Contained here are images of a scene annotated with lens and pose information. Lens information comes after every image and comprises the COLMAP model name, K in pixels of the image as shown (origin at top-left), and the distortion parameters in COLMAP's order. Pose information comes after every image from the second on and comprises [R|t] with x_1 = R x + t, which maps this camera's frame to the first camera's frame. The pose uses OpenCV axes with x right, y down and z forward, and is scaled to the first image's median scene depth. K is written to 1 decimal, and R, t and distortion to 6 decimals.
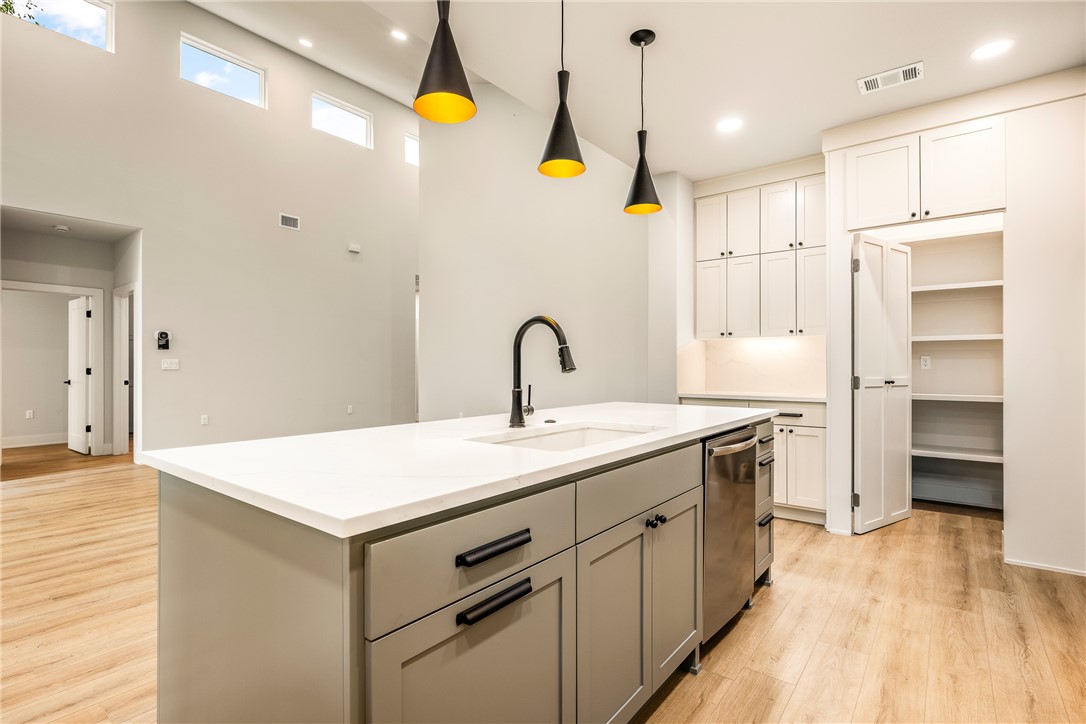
lens RADIAL K [[520.2, 0, 543.0], [0, 520.2, 362.0], [0, 0, 1]] dist [-0.001536, -0.000168]
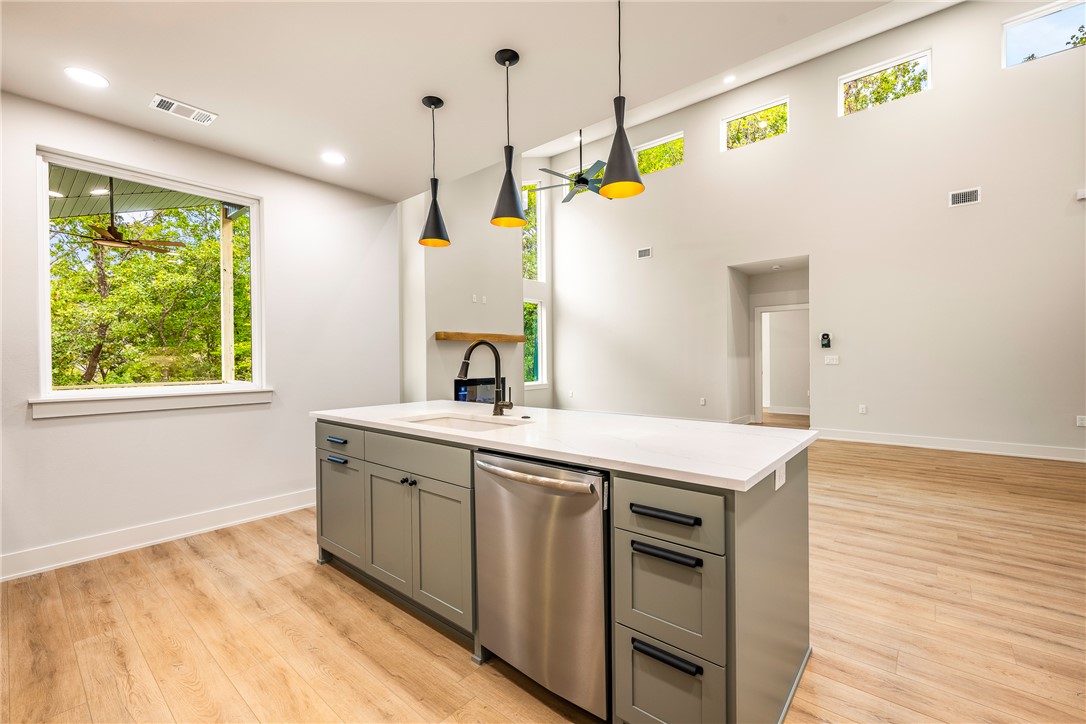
lens RADIAL K [[456.6, 0, 543.0], [0, 456.6, 362.0], [0, 0, 1]] dist [0.014166, -0.000102]
pose [[-0.039787, 0.008878, -0.999169, 1.296531], [0.016864, 0.999824, 0.008213, -0.035255], [0.999066, -0.016523, -0.039930, 1.238594]]
